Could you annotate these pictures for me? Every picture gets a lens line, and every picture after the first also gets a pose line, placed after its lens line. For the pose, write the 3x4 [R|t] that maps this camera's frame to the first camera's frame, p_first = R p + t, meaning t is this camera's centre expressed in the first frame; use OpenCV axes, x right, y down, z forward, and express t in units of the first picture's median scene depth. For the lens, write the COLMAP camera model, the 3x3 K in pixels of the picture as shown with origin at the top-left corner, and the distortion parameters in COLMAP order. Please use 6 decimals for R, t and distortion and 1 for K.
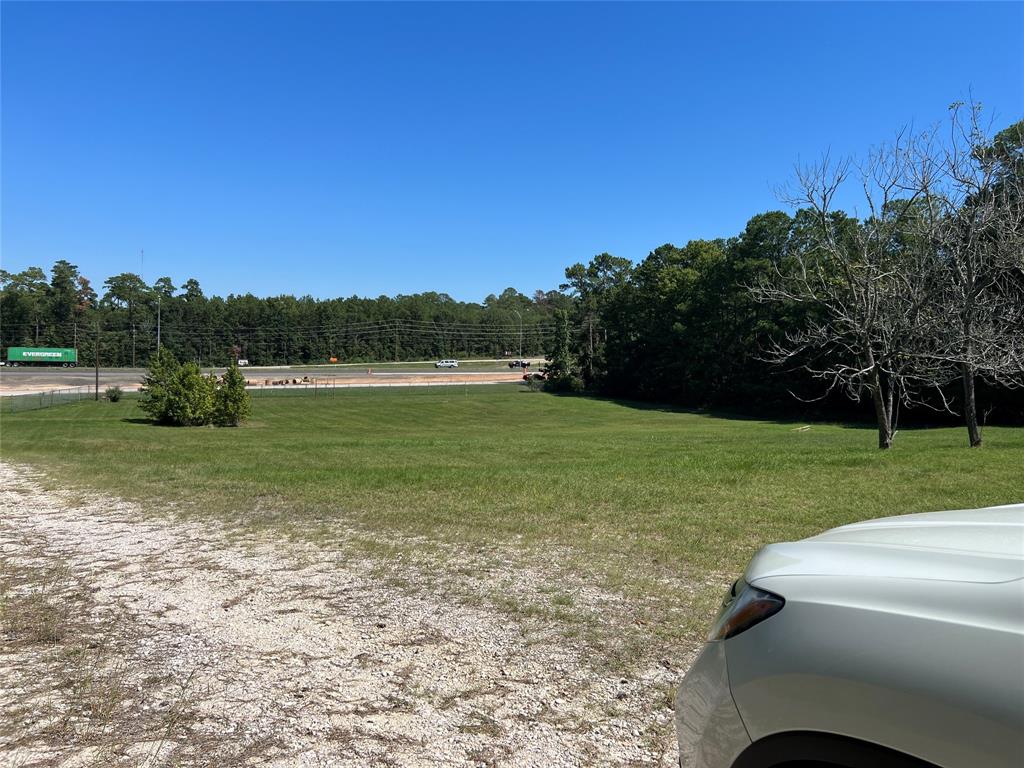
lens RADIAL K [[766.3, 0, 516.5], [0, 766.3, 380.6], [0, 0, 1]] dist [0.050139, -0.066075]
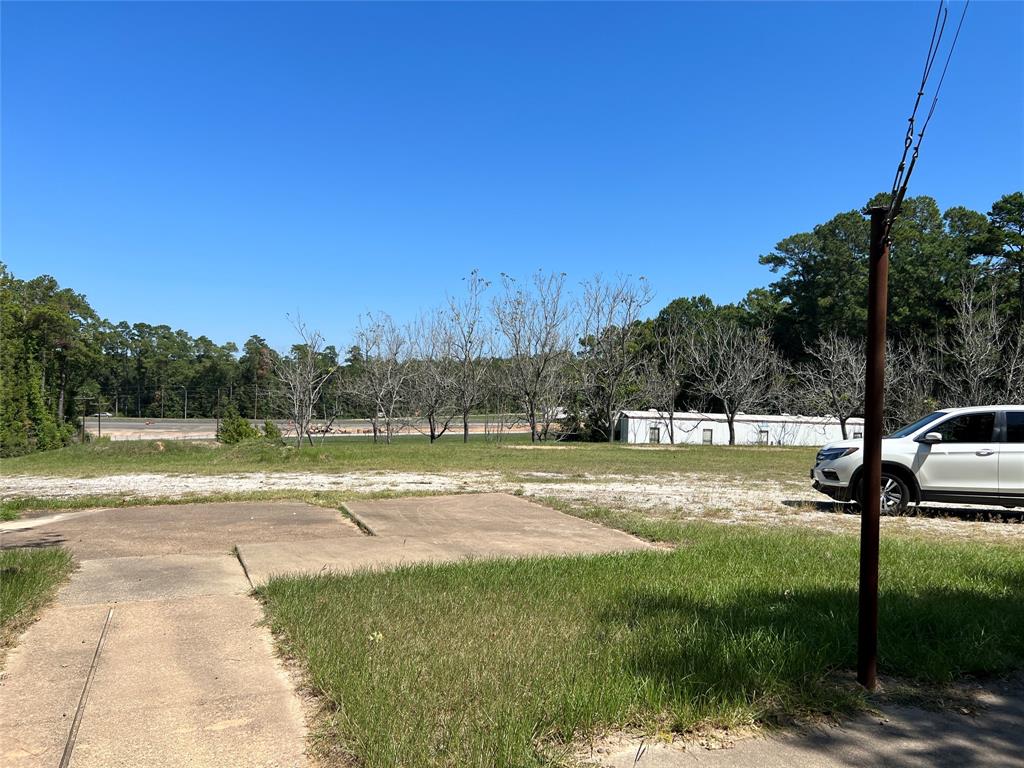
lens RADIAL K [[766.3, 0, 514.1], [0, 766.3, 380.4], [0, 0, 1]] dist [0.050139, -0.066075]
pose [[0.964142, -0.011673, -0.265131, 0.183917], [-0.005469, 0.997946, -0.063823, -0.001071], [0.265331, 0.062984, 0.962098, -0.125358]]
